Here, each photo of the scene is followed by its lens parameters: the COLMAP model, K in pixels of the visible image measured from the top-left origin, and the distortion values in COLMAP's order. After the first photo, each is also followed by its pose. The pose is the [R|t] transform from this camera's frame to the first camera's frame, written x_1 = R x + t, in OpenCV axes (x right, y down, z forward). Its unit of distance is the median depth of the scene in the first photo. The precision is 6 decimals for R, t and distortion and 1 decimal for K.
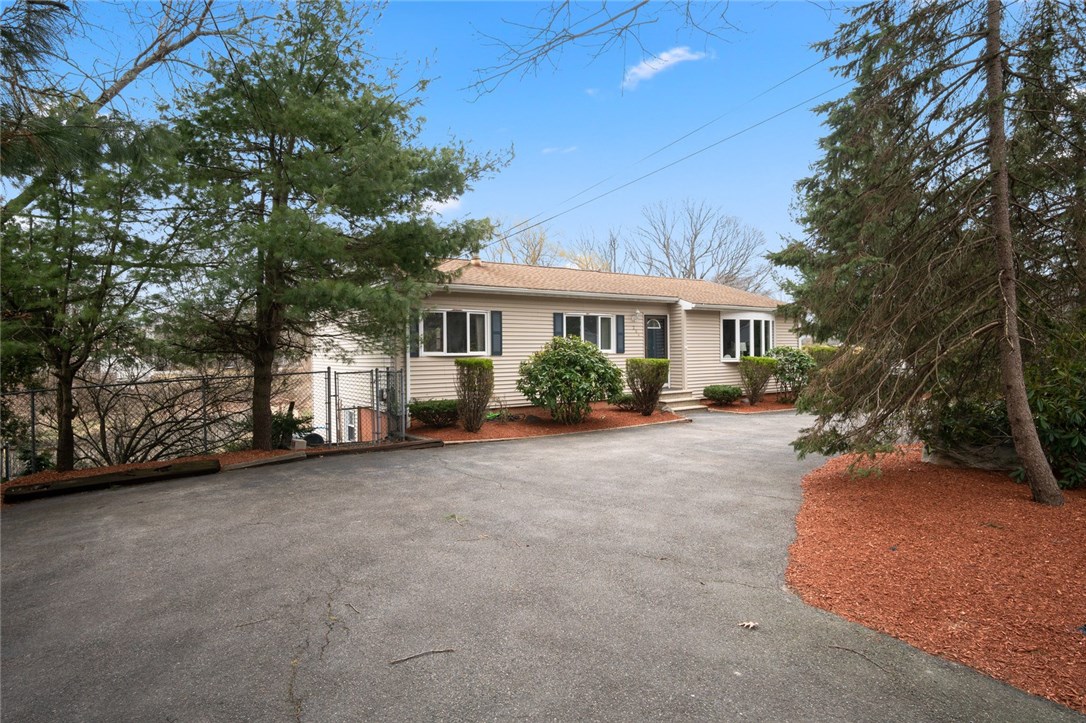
lens RADIAL K [[604.6, 0, 543.0], [0, 604.6, 361.5], [0, 0, 1]] dist [-0.003215, 0.000024]
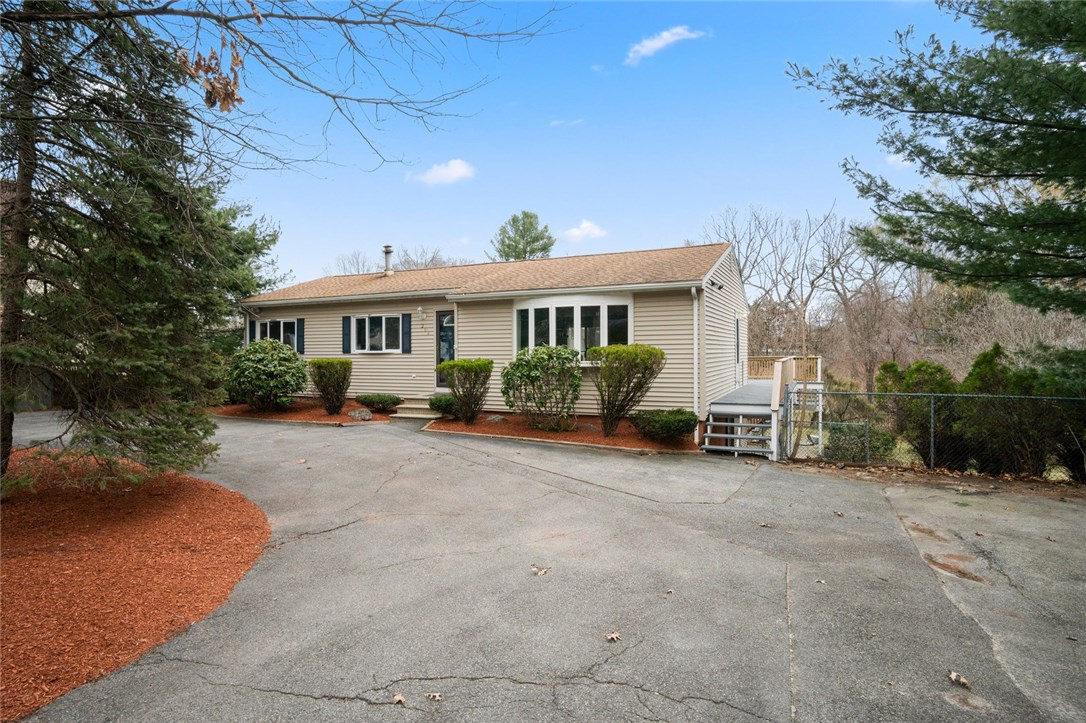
lens RADIAL K [[604.6, 0, 543.0], [0, 604.6, 361.5], [0, 0, 1]] dist [-0.003215, 0.000024]
pose [[0.470649, 0.019906, -0.882096, 1.075485], [-0.015020, 0.999781, 0.014548, -0.017750], [0.882193, 0.006402, 0.470845, 0.732647]]
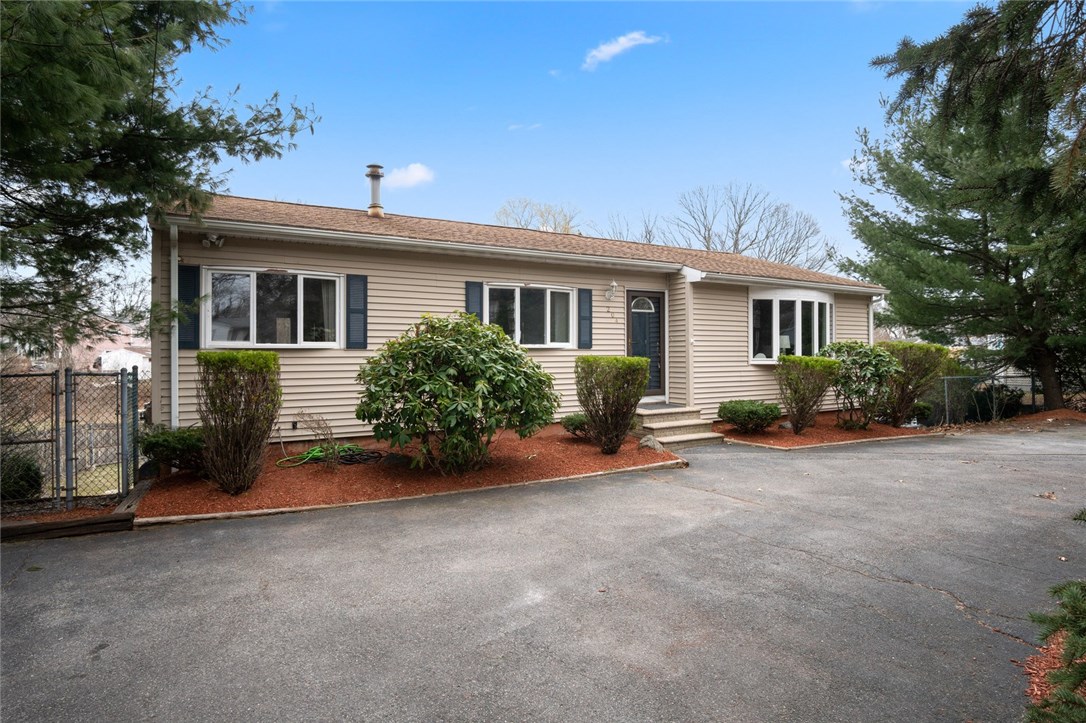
lens RADIAL K [[594.6, 0, 535.8], [0, 594.6, 355.7], [0, 0, 1]] dist [-0.019385, -0.000379]
pose [[0.995682, 0.008975, -0.092391, 0.133584], [-0.010078, 0.999883, -0.011473, 0.001499], [0.092277, 0.012354, 0.995657, 0.367114]]
